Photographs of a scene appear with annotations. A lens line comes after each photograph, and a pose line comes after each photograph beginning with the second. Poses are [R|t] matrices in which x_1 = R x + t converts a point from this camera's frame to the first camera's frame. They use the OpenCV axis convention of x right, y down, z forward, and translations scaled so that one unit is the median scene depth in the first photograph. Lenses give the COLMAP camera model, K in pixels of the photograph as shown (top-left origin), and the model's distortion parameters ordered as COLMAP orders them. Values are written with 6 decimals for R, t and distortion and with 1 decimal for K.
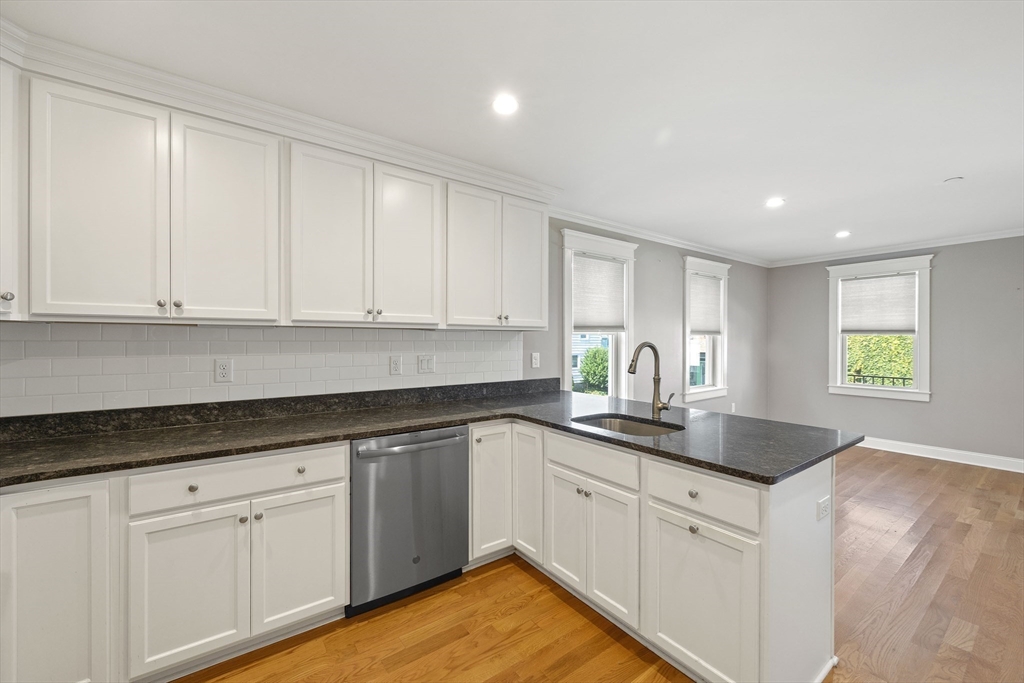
lens RADIAL K [[414.0, 0, 538.3], [0, 414.0, 341.0], [0, 0, 1]] dist [0.003366, 0.000119]
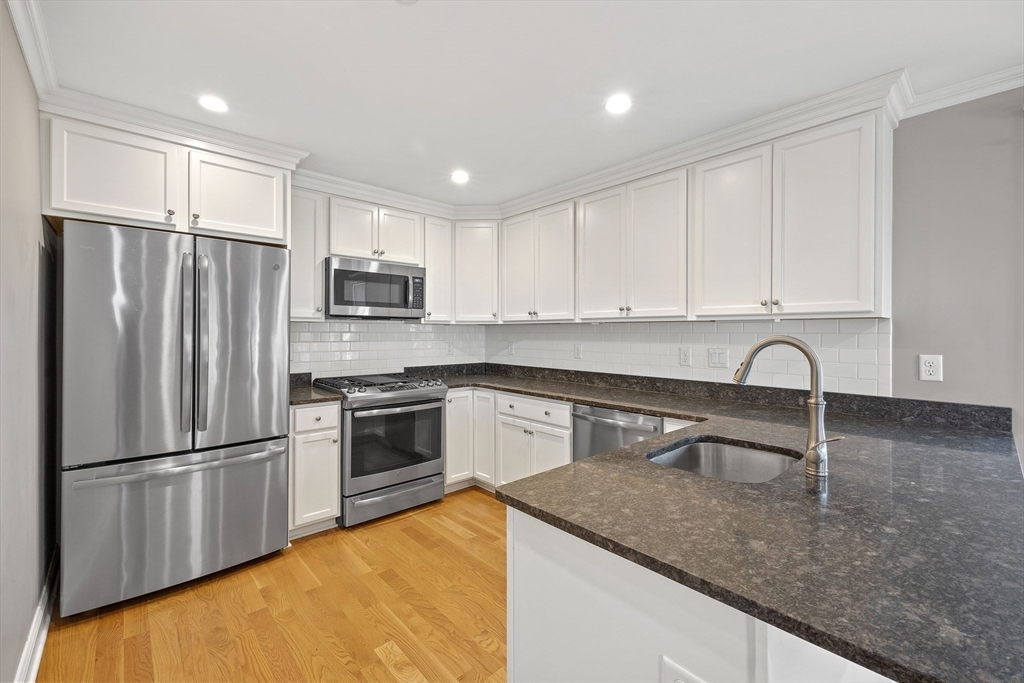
lens RADIAL K [[405.8, 0, 514.6], [0, 405.8, 331.7], [0, 0, 1]] dist [-0.000475, -0.000187]
pose [[0.100582, -0.003217, -0.994924, 0.569044], [-0.005262, 0.999979, -0.003765, 0.001680], [0.994915, 0.005614, 0.100563, 0.421205]]
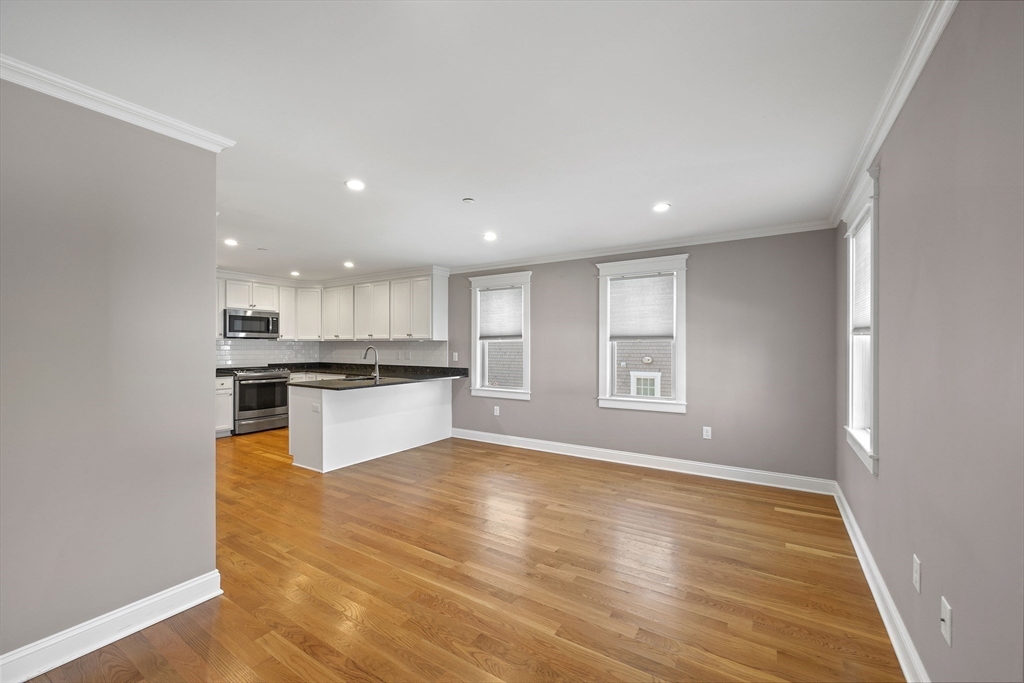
lens RADIAL K [[412.6, 0, 514.9], [0, 412.6, 347.2], [0, 0, 1]] dist [-0.000306, -0.000050]
pose [[0.341560, 0.001037, -0.939859, 1.993939], [-0.005573, 0.999984, -0.000922, 0.006044], [0.939843, 0.005552, 0.341560, 0.730548]]
